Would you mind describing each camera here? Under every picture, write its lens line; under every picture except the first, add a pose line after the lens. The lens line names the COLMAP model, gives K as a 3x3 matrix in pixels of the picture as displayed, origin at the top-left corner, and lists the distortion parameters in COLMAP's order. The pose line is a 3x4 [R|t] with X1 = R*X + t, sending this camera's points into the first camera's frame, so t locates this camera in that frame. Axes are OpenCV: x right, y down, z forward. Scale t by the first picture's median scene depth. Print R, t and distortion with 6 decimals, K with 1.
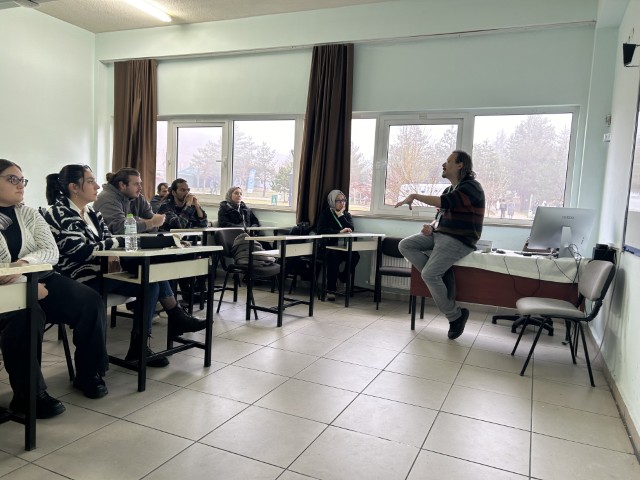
lens RADIAL K [[486.9, 0, 321.0], [0, 486.9, 239.7], [0, 0, 1]] dist [-0.007458, -0.005250]
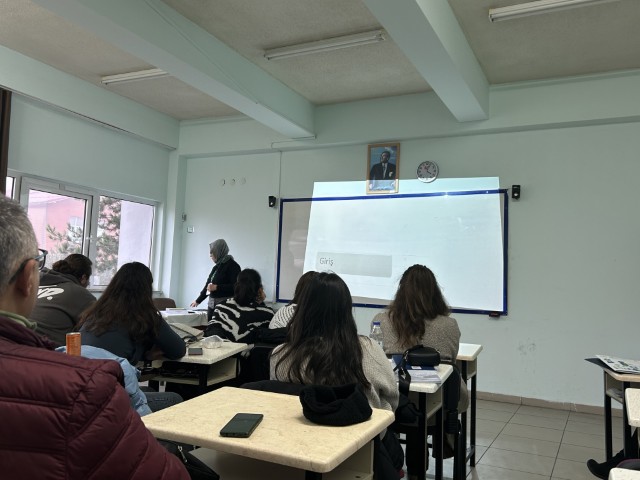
lens RADIAL K [[558.3, 0, 318.5], [0, 558.3, 241.5], [0, 0, 1]] dist [0.102377, 0.003319]
pose [[0.055119, 0.029370, 0.998048, -1.339892], [0.033444, 0.998952, -0.031243, -0.122112], [-0.997920, 0.035101, 0.054079, 0.584906]]
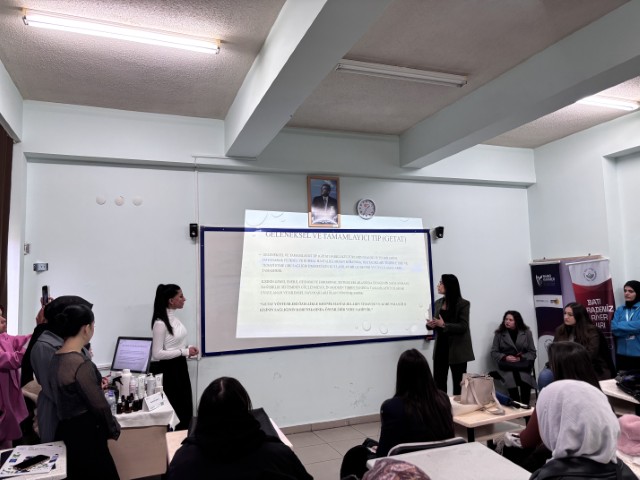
lens RADIAL K [[482.7, 0, 330.7], [0, 482.7, 245.0], [0, 0, 1]] dist [0.033975, -0.050177]
pose [[-0.714936, 0.028372, 0.698614, -0.630590], [0.047976, 0.998812, 0.008533, -0.276661], [-0.697542, 0.039617, -0.715448, 1.513725]]
